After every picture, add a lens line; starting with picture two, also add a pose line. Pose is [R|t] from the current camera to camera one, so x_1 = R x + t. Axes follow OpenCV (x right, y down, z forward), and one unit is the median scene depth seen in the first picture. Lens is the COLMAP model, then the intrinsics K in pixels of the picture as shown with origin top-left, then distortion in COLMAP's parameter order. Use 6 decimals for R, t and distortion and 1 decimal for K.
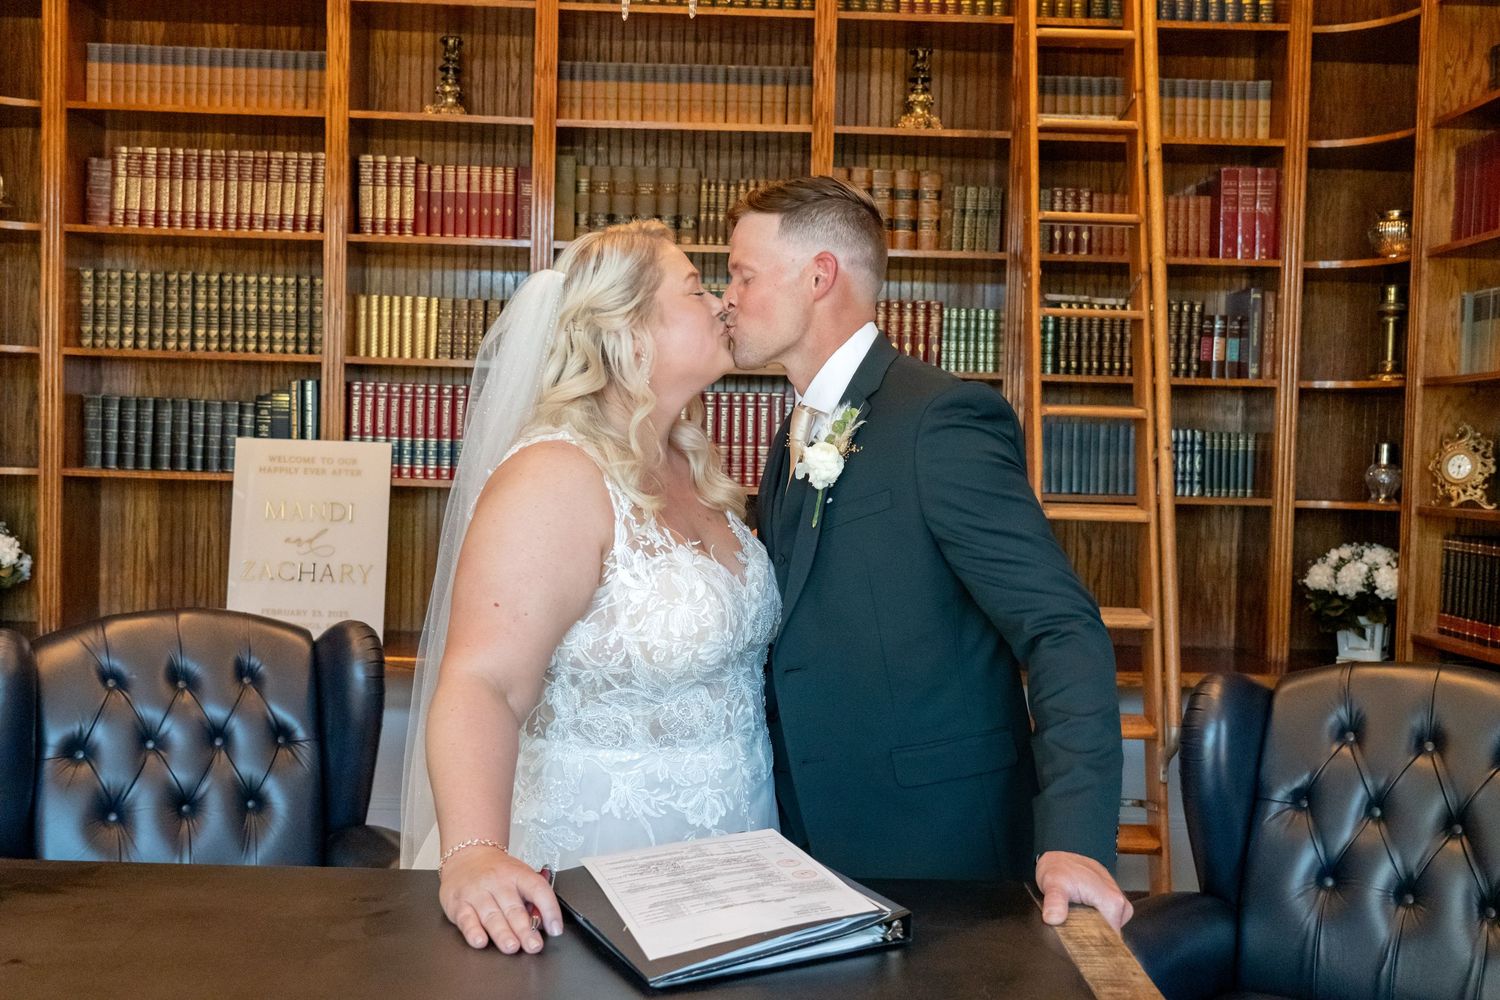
lens RADIAL K [[1443.1, 0, 763.7], [0, 1443.1, 507.4], [0, 0, 1]] dist [-0.026237, 0.000000]
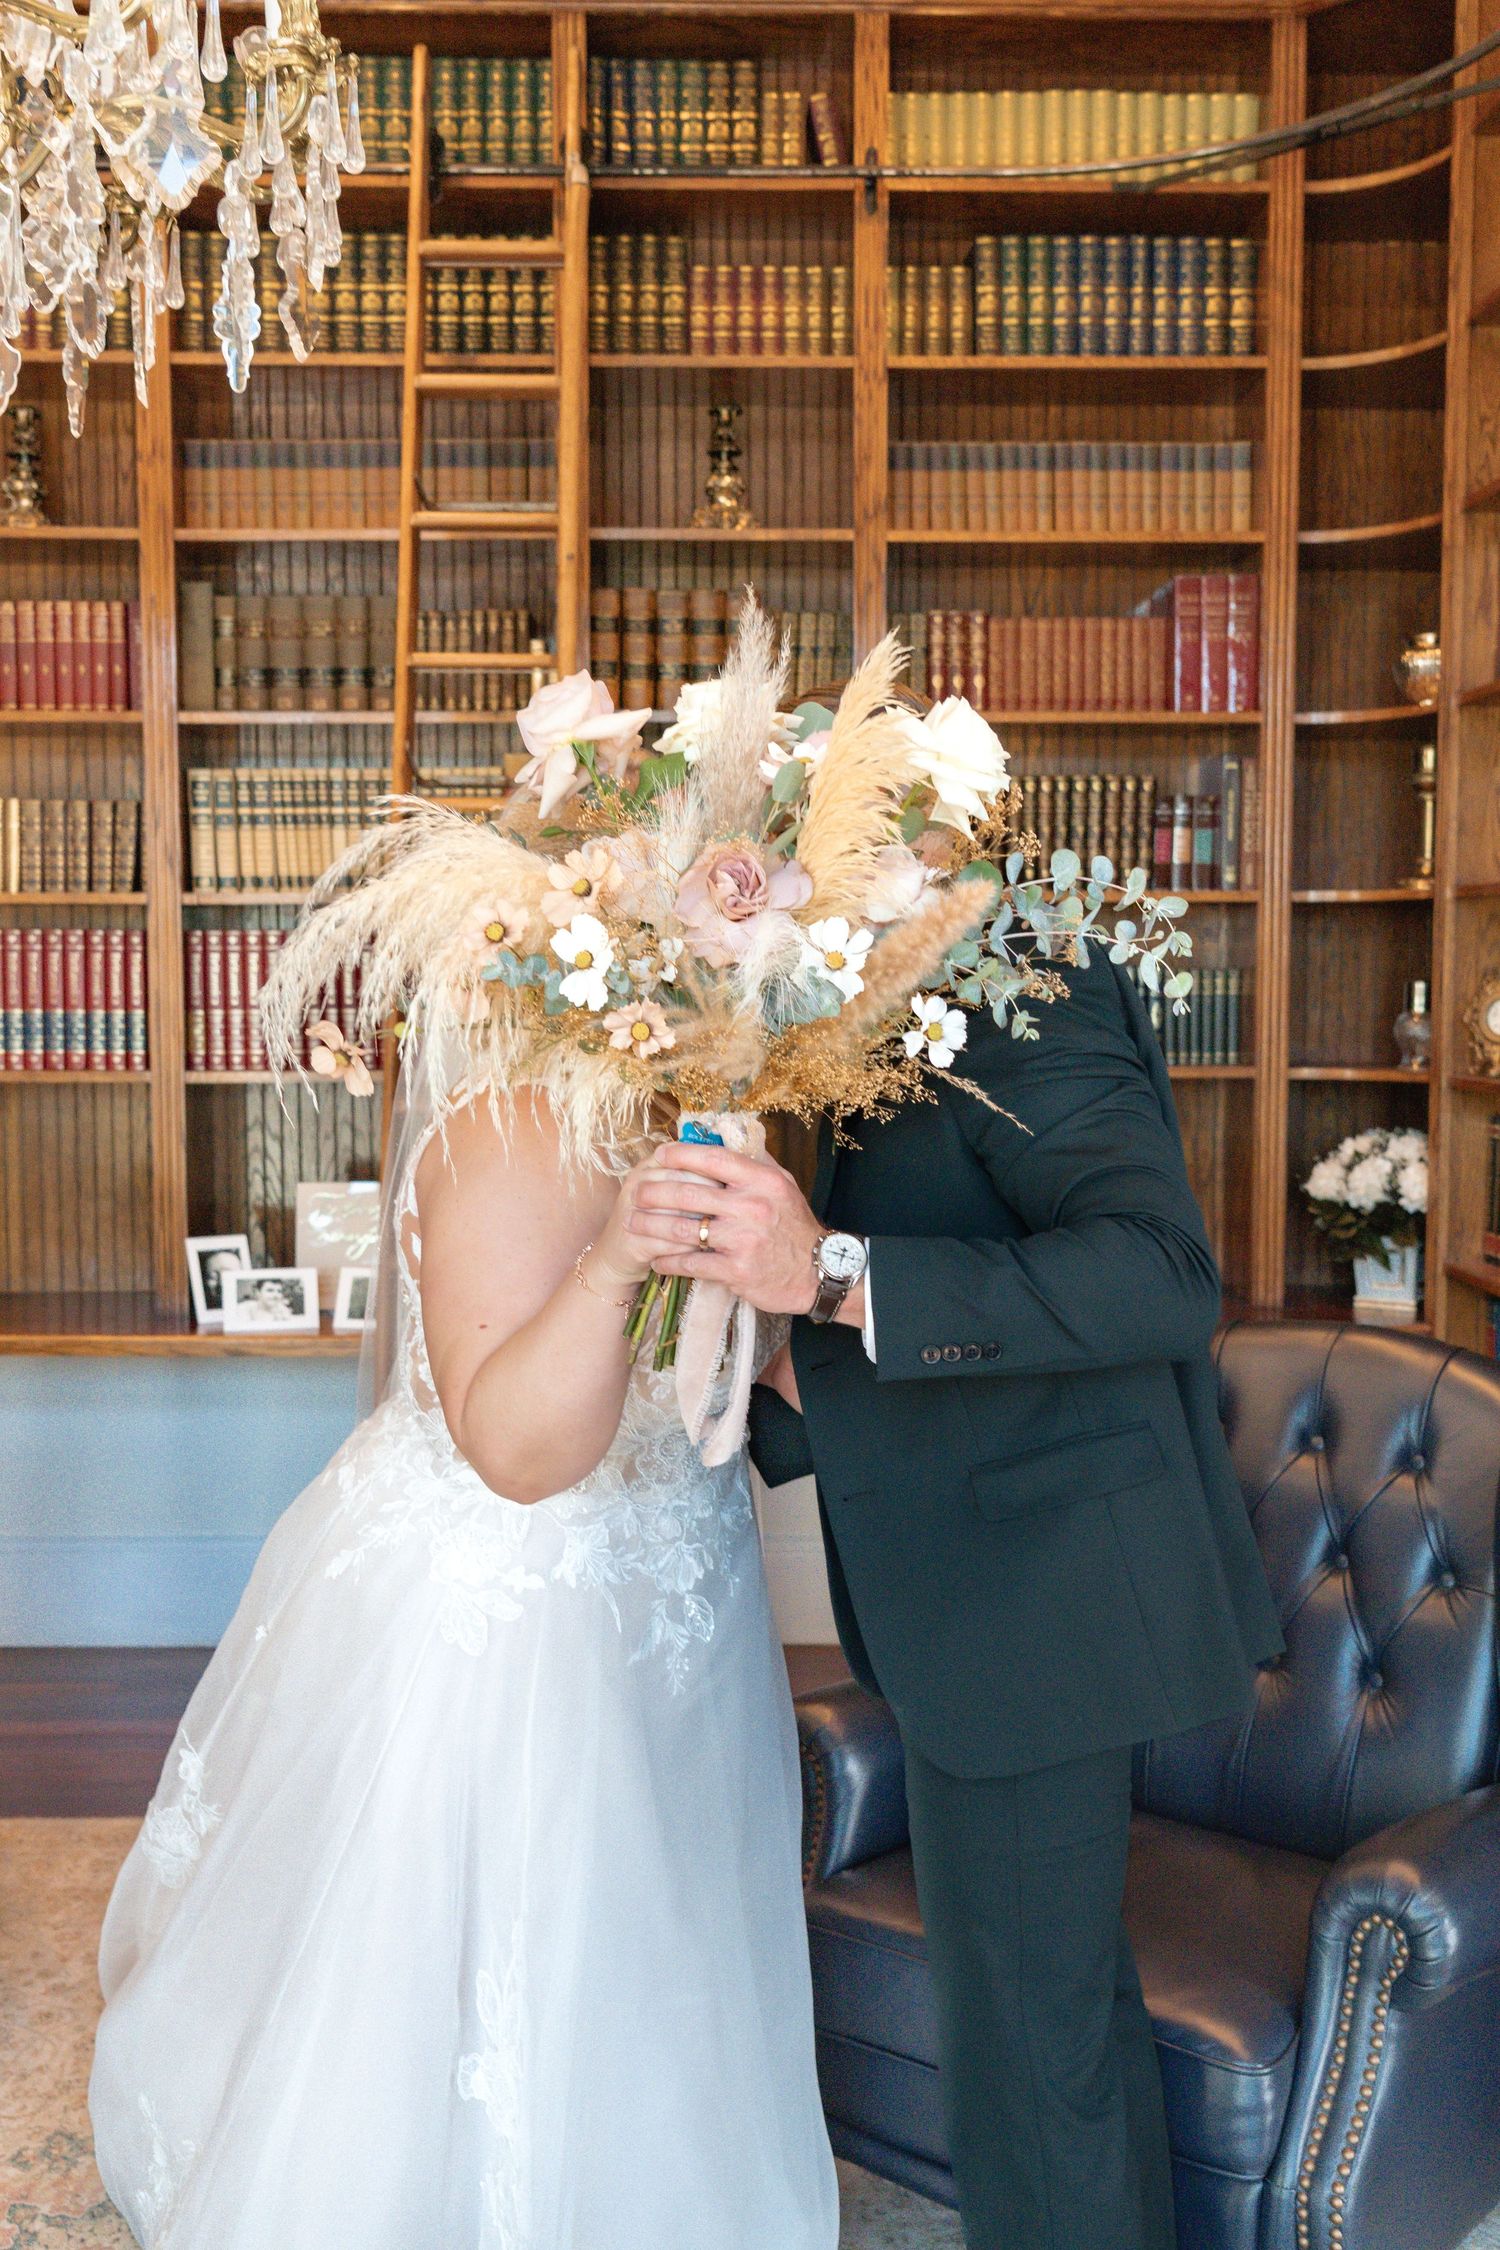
lens RADIAL K [[2164.7, 0, 842.2], [0, 2164.7, 1156.3], [0, 0, 1]] dist [-0.026237, 0.000000]
pose [[0.999596, -0.026268, 0.010820, 0.143924], [0.025766, 0.998693, 0.044143, -0.013793], [-0.011966, -0.043847, 0.998967, -0.017727]]
